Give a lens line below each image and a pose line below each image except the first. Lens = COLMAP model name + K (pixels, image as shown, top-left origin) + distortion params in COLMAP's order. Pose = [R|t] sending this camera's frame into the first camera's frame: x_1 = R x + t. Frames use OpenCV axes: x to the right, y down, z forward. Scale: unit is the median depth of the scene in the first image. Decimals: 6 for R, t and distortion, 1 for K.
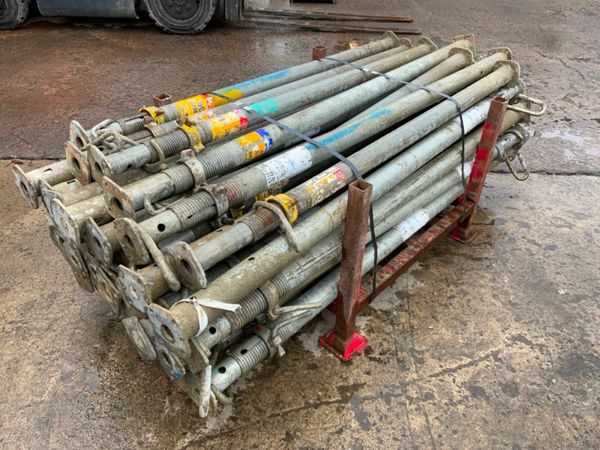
lens RADIAL K [[496.5, 0, 302.6], [0, 496.5, 226.6], [0, 0, 1]] dist [0.008340, -0.042763]
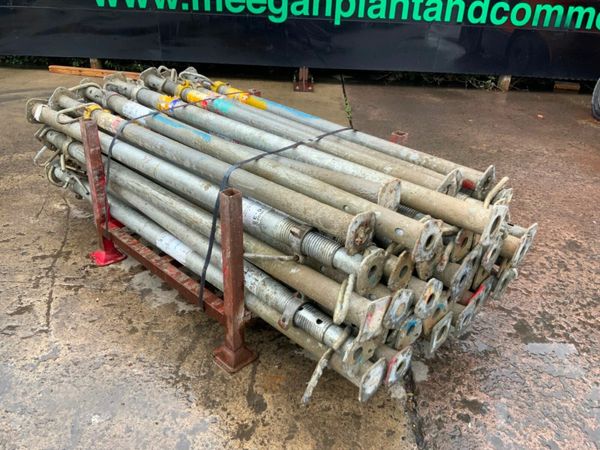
lens RADIAL K [[496.5, 0, 298.8], [0, 496.5, 229.1], [0, 0, 1]] dist [0.008340, -0.042763]
pose [[-0.030317, 0.449892, -0.892568, 1.189437], [-0.629964, 0.684698, 0.366515, -0.608123], [0.776032, 0.573398, 0.262658, 0.983933]]
